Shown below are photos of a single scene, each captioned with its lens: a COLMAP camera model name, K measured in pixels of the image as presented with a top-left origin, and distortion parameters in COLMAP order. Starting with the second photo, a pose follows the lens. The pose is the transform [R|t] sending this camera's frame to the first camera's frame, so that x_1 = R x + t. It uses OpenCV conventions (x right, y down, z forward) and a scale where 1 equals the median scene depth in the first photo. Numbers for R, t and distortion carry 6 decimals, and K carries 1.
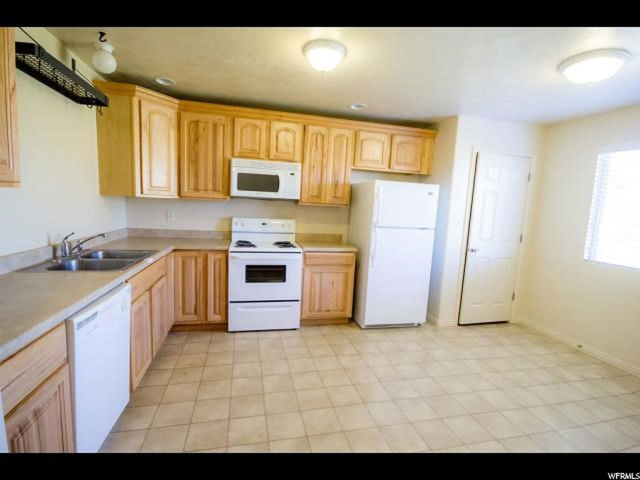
lens RADIAL K [[310.0, 0, 318.8], [0, 310.0, 242.6], [0, 0, 1]] dist [-0.001711, -0.000088]
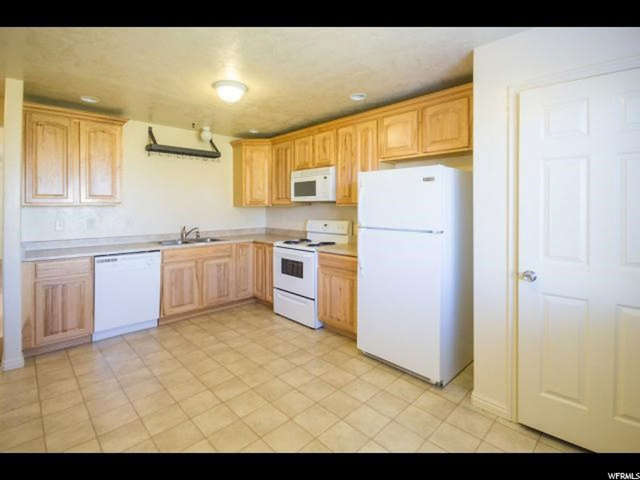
lens RADIAL K [[310.0, 0, 310.3], [0, 310.0, 206.1], [0, 0, 1]] dist [-0.001711, -0.000088]
pose [[0.501470, -0.052508, -0.863580, 0.813829], [-0.076043, 0.991619, -0.104451, -0.009971], [0.861827, 0.118048, 0.493274, 0.451619]]
